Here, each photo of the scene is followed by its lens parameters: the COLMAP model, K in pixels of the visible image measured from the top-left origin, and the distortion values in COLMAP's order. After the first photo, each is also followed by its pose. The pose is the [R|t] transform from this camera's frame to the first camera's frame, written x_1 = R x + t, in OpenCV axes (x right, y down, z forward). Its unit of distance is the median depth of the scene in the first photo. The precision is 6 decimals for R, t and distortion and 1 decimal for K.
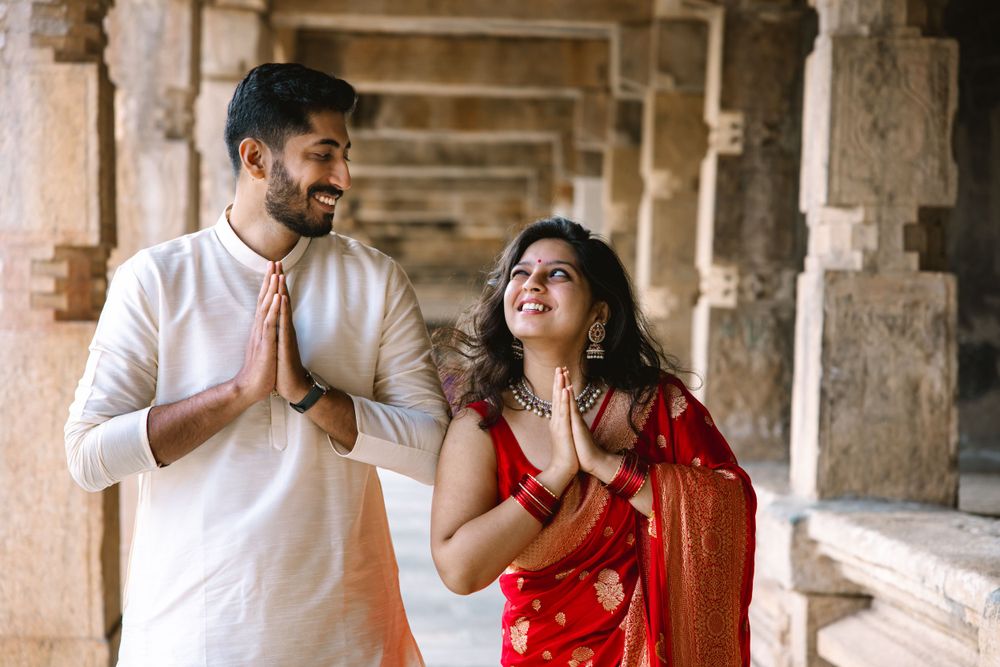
lens RADIAL K [[1962.9, 0, 500.0], [0, 1962.9, 333.5], [0, 0, 1]] dist [0.068925, 0.269756]
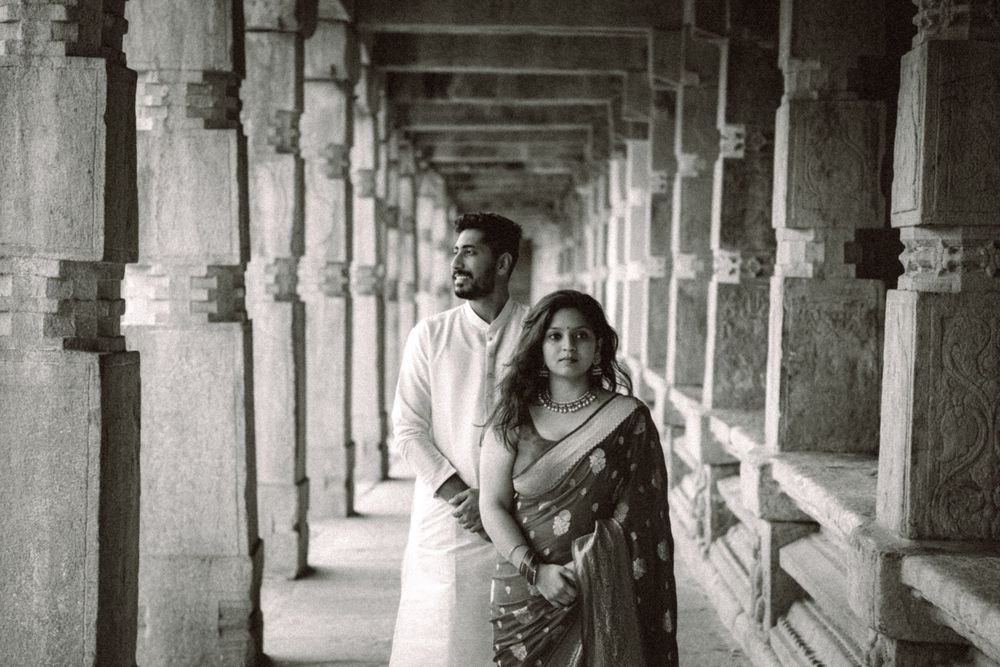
lens RADIAL K [[1997.9, 0, 500.0], [0, 1997.9, 333.5], [0, 0, 1]] dist [0.216478, -0.001632]
pose [[0.999144, -0.009239, -0.040313, 0.027820], [0.011280, 0.998650, 0.050709, -0.065506], [0.039790, -0.051120, 0.997900, -0.358087]]
